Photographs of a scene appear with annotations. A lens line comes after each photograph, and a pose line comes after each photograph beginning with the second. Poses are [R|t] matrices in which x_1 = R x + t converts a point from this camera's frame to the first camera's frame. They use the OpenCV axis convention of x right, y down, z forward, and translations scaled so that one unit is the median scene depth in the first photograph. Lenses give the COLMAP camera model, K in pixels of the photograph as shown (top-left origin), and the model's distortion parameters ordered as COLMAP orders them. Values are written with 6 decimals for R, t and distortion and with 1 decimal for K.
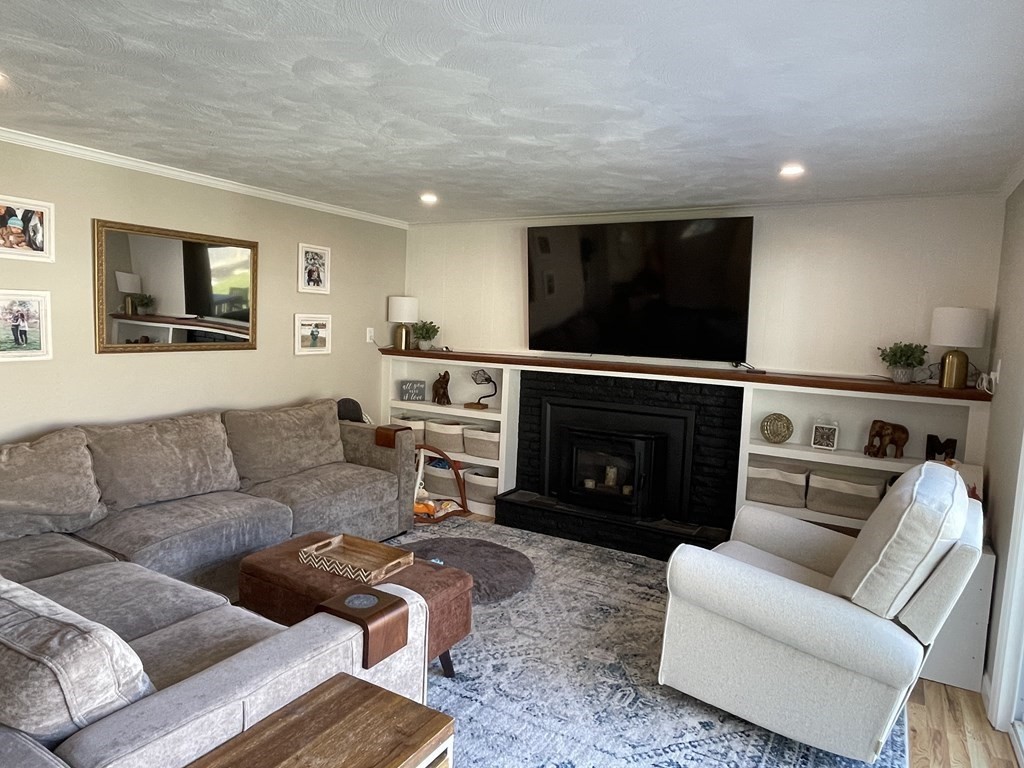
lens RADIAL K [[643.9, 0, 509.6], [0, 643.9, 387.6], [0, 0, 1]] dist [-0.008257, 0.000098]
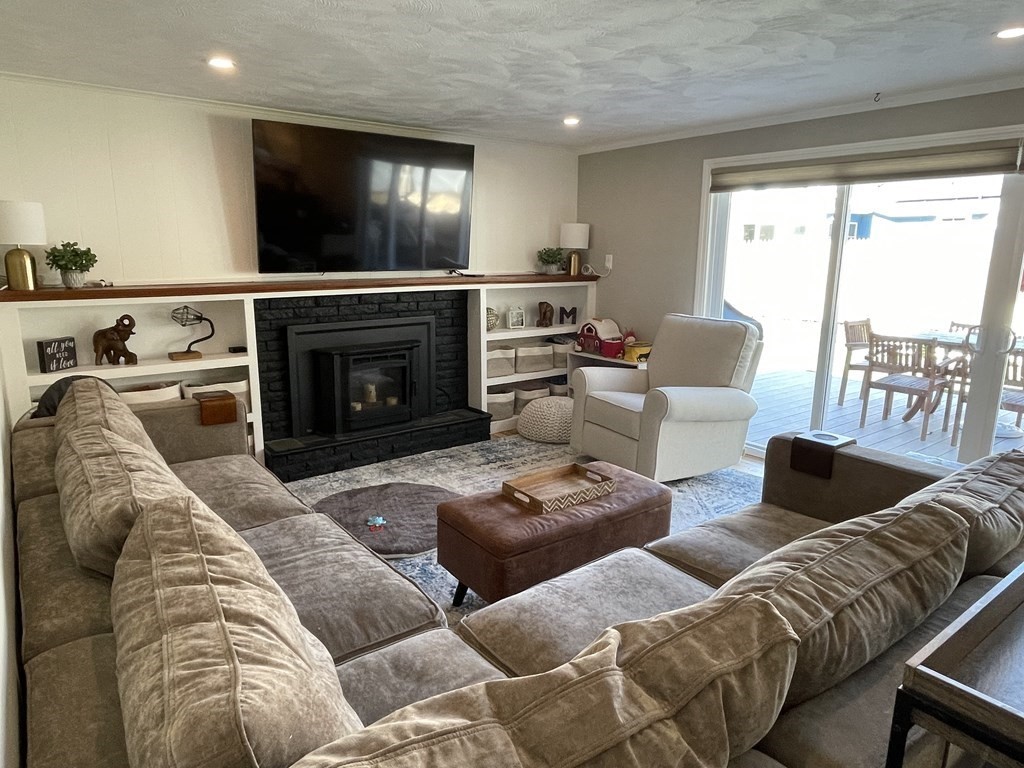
lens RADIAL K [[643.9, 0, 508.3], [0, 643.9, 384.3], [0, 0, 1]] dist [-0.008257, 0.000098]
pose [[0.373893, -0.224423, 0.899910, -0.758874], [0.104305, 0.974302, 0.199638, -0.062378], [-0.921588, 0.019222, 0.387693, 0.468954]]
